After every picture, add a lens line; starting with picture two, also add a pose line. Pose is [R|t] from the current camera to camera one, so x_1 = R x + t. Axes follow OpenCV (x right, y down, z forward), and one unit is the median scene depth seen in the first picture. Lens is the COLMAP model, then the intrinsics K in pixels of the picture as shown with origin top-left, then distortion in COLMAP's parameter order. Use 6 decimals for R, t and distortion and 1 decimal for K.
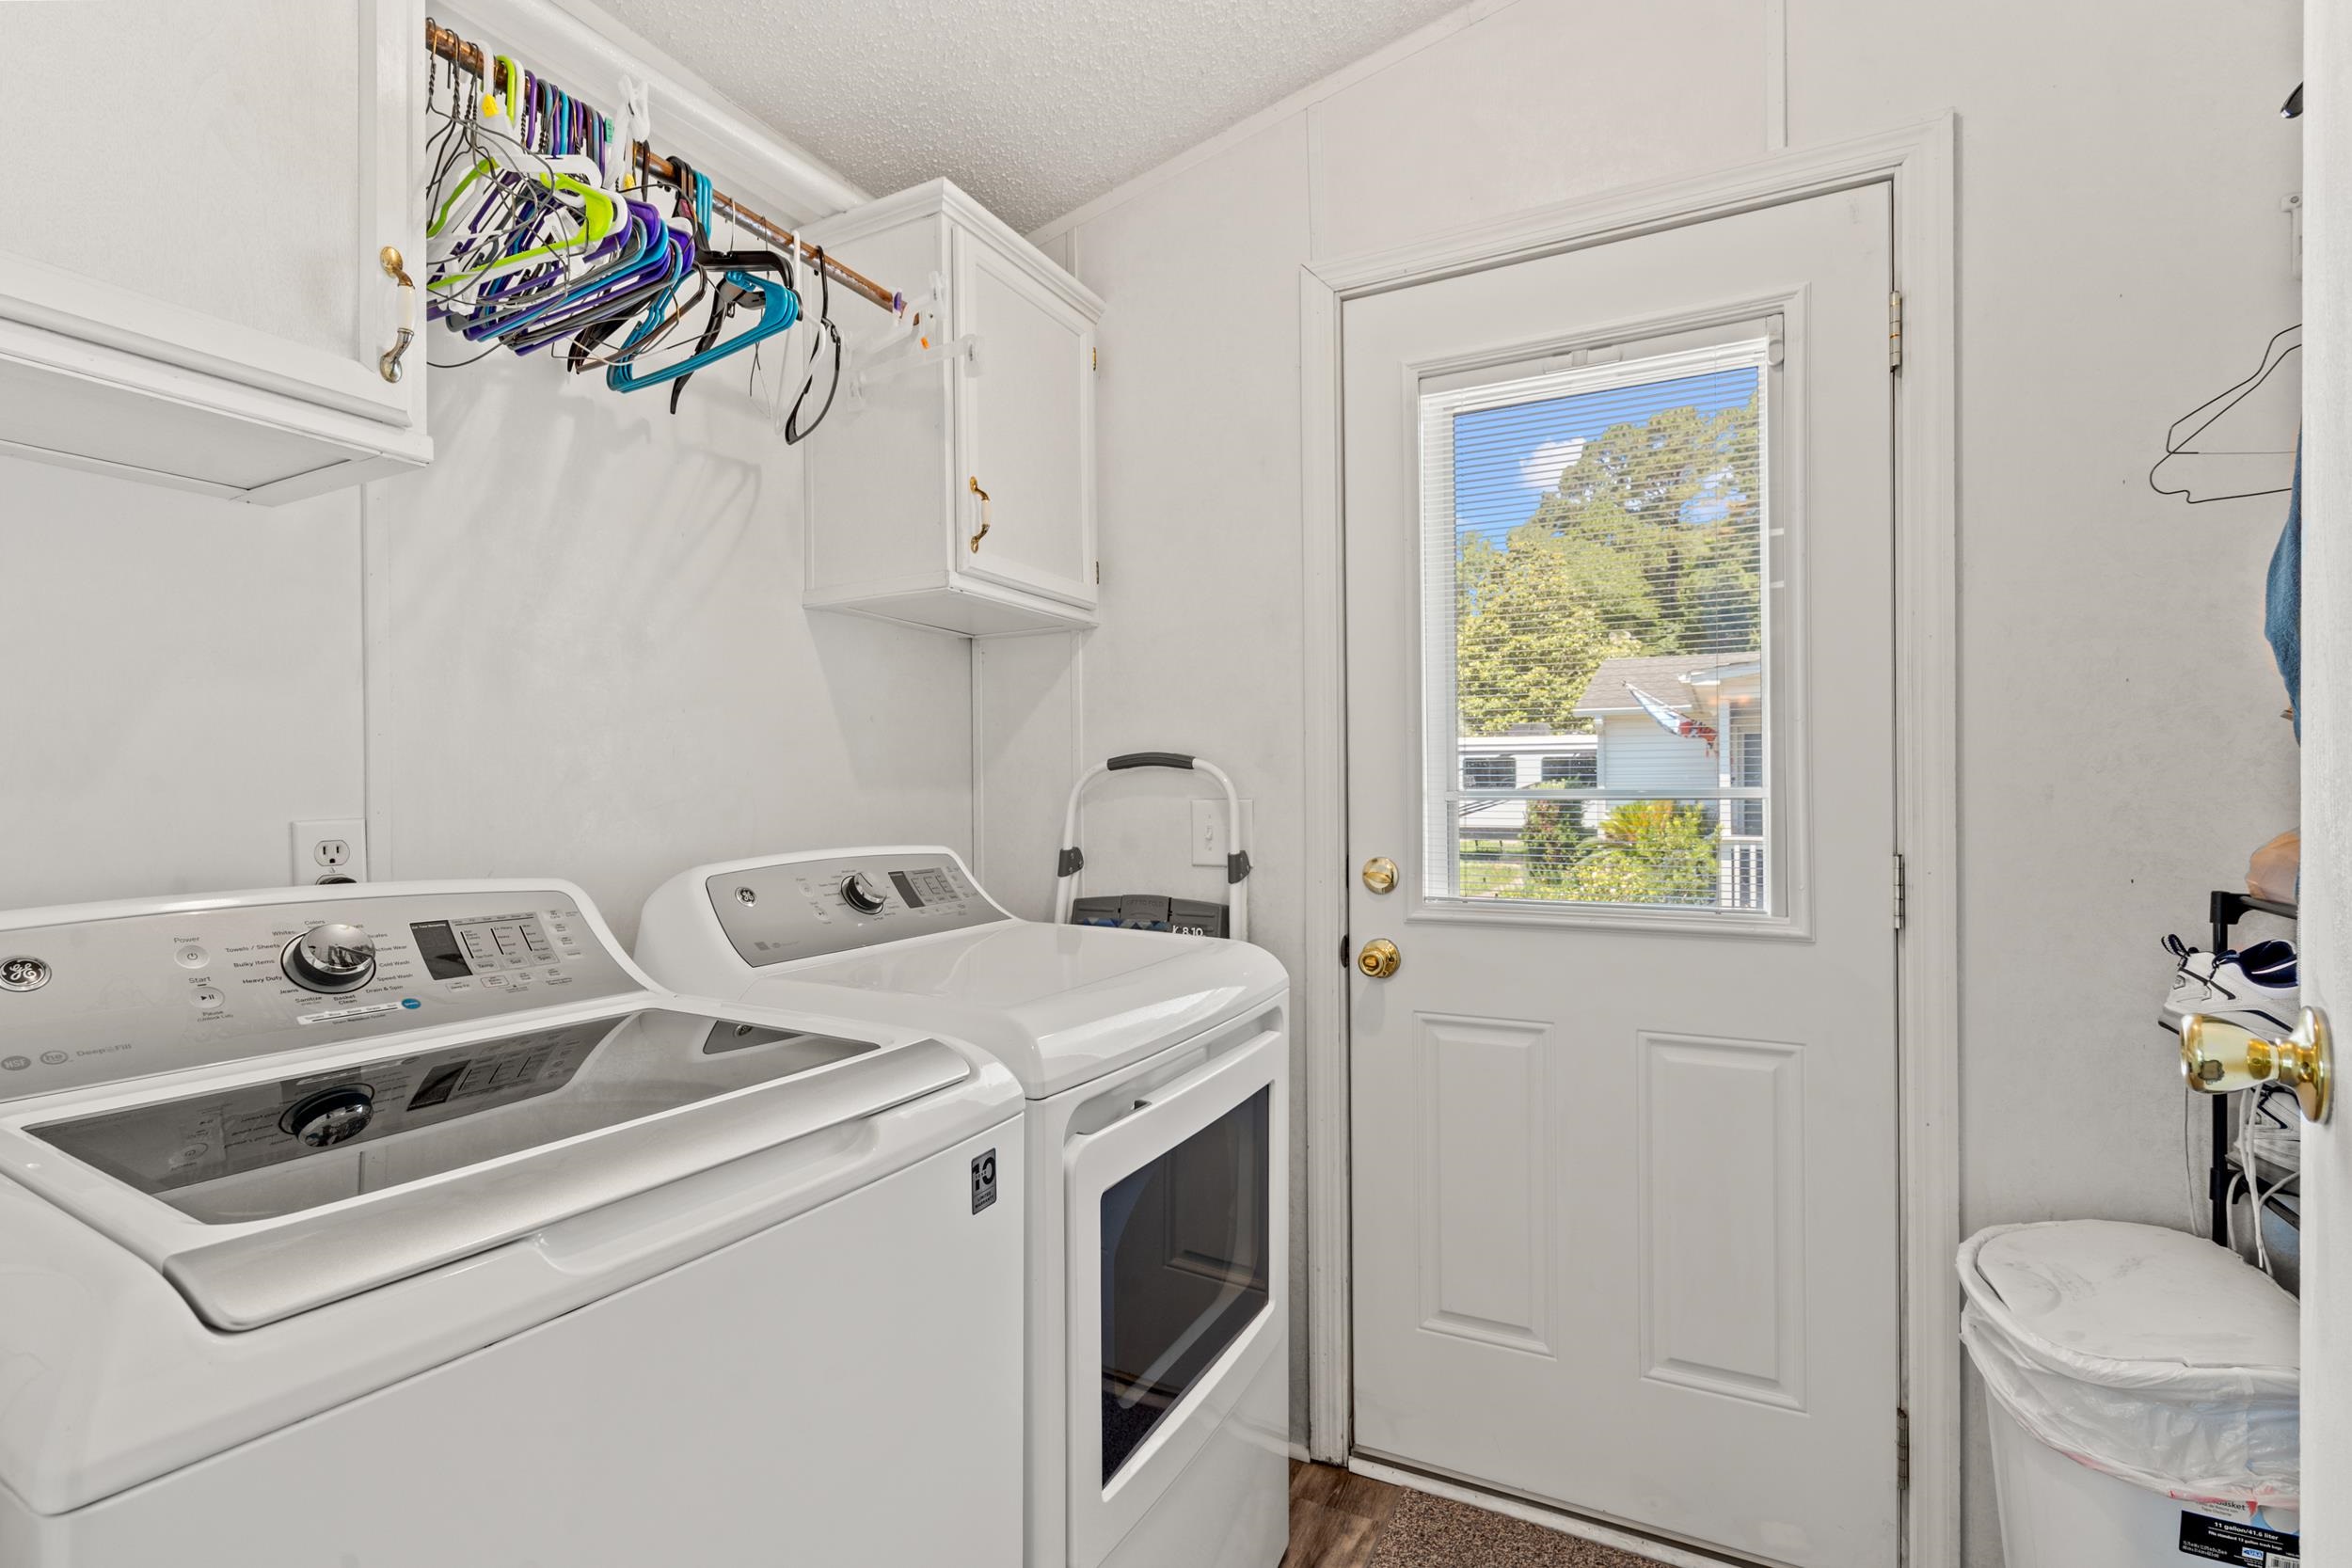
lens RADIAL K [[1066.5, 0, 1179.7], [0, 1066.5, 789.9], [0, 0, 1]] dist [0.001356, 0.001684]
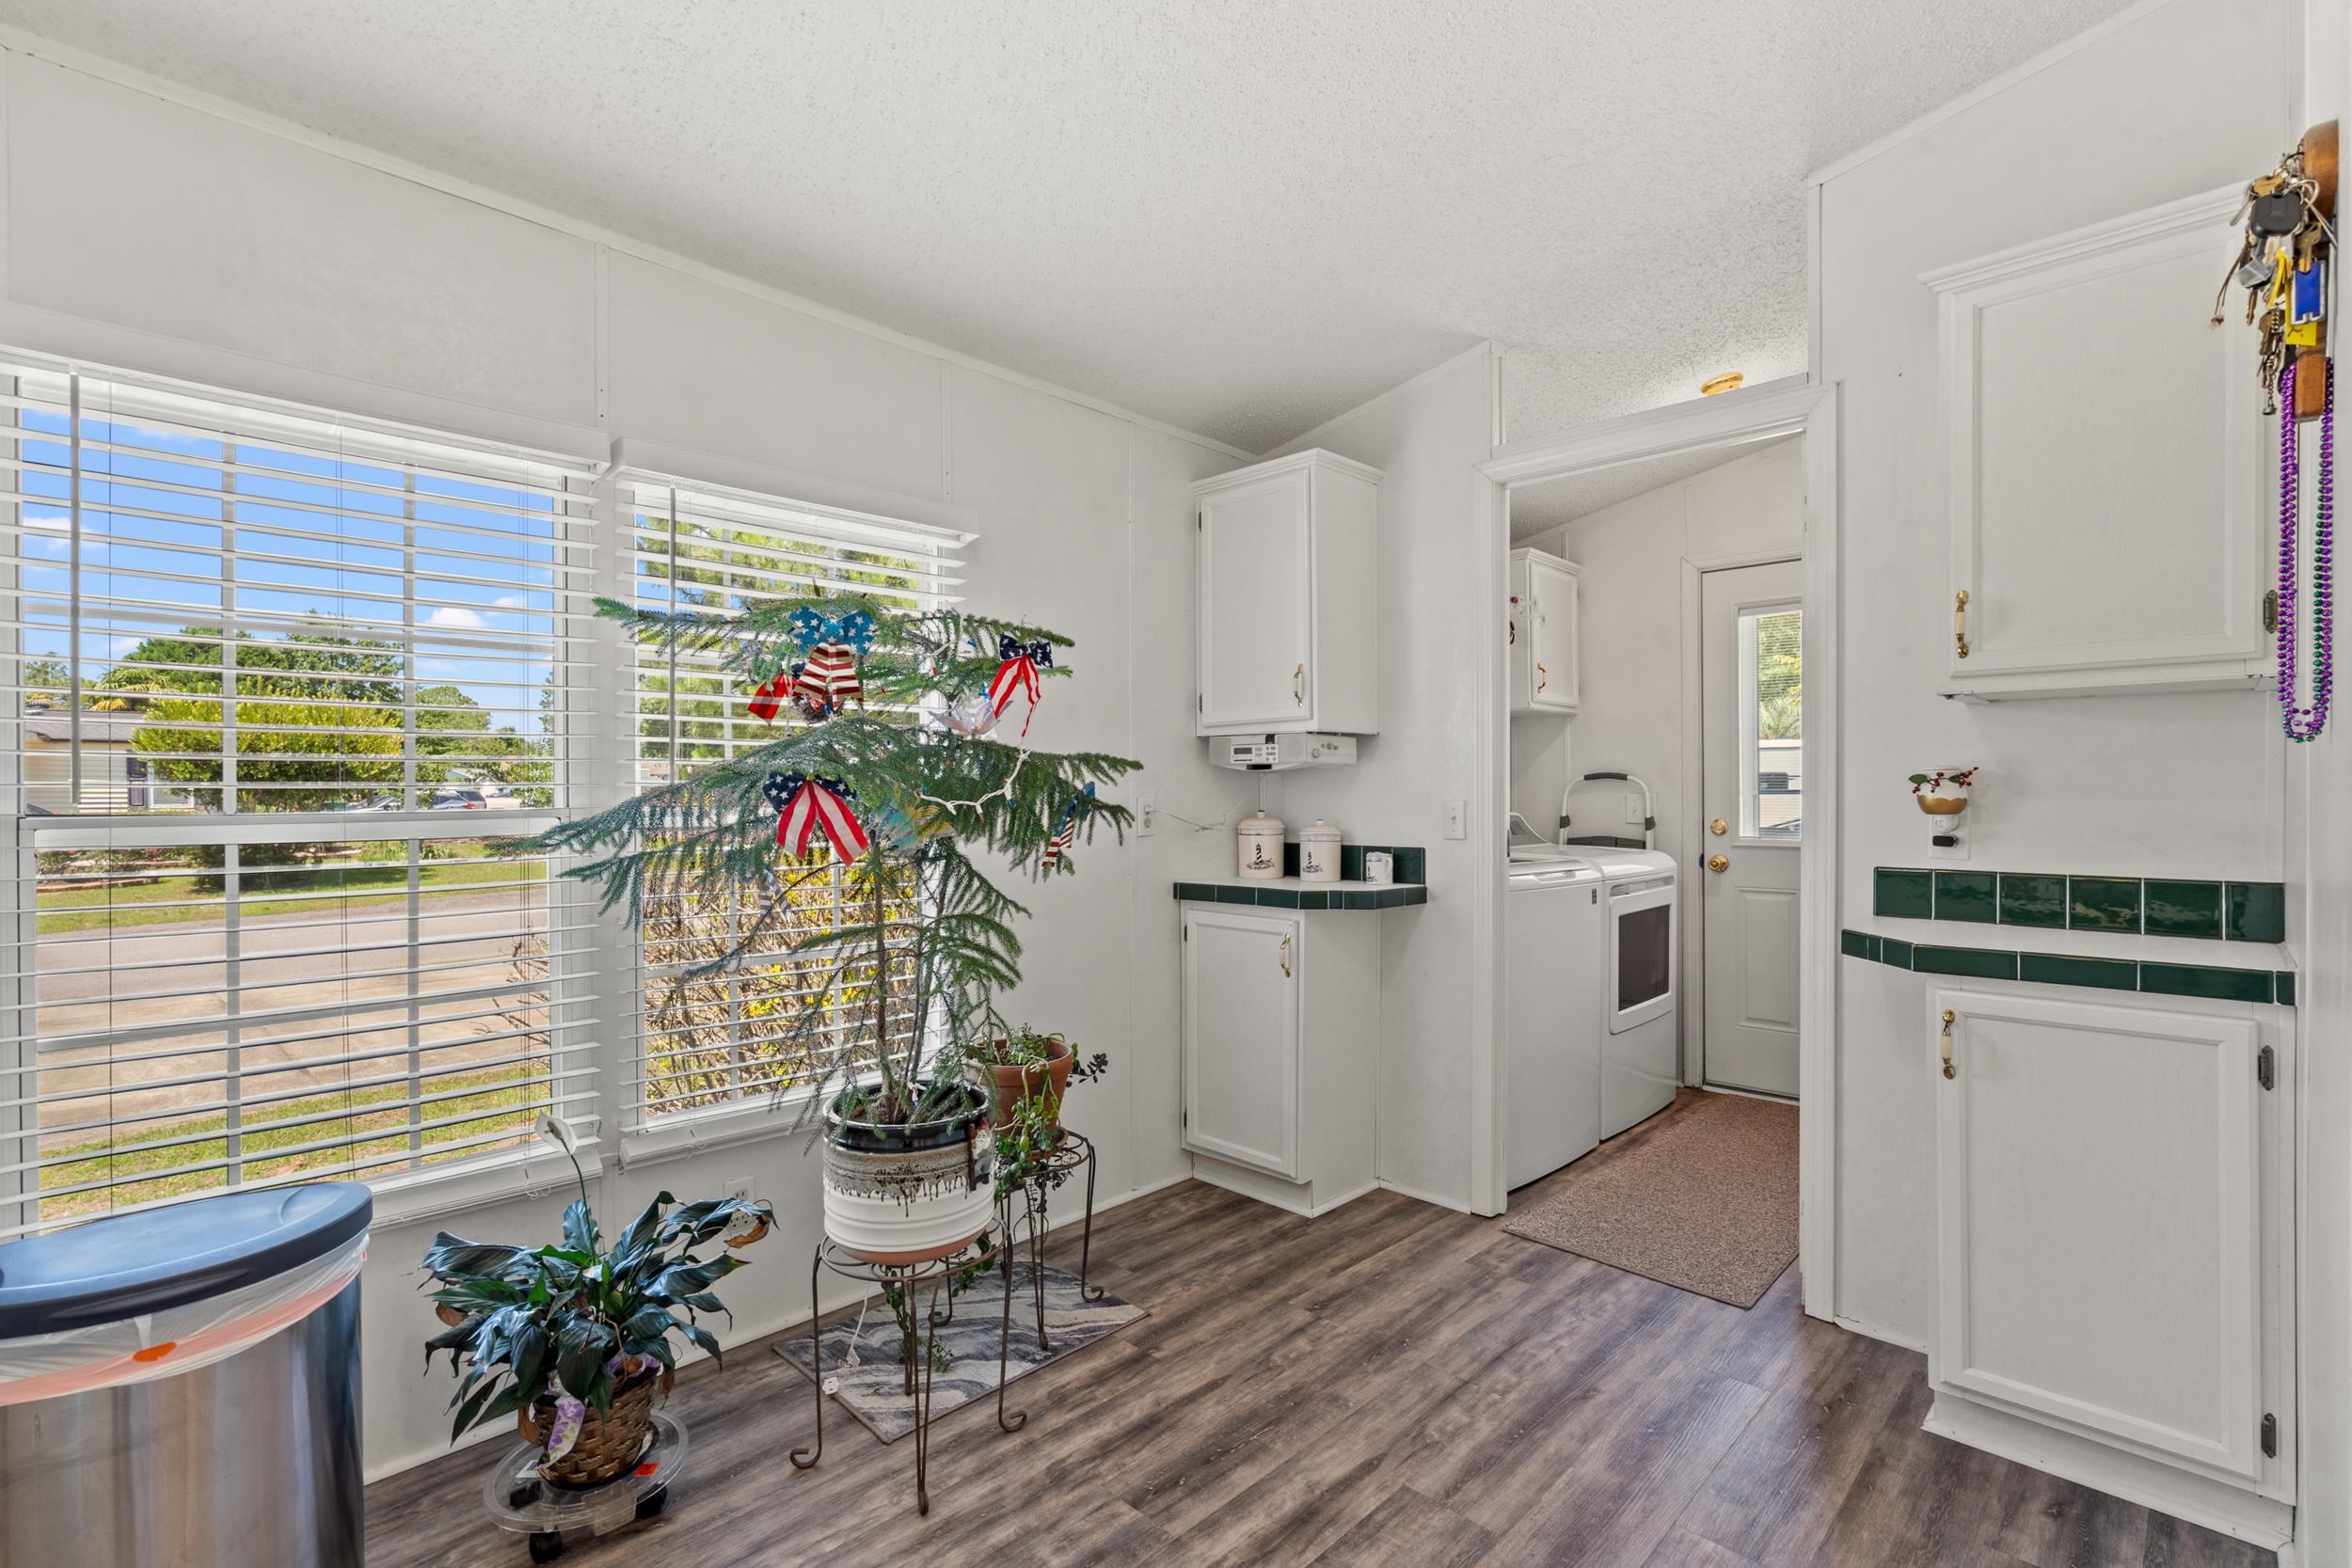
lens RADIAL K [[1066.5, 0, 1179.7], [0, 1066.5, 789.9], [0, 0, 1]] dist [0.001356, 0.001684]
pose [[0.955950, 0.004855, -0.293489, -0.242120], [-0.005426, 0.999985, -0.001129, 0.009536], [0.293479, 0.002672, 0.955962, -1.501995]]
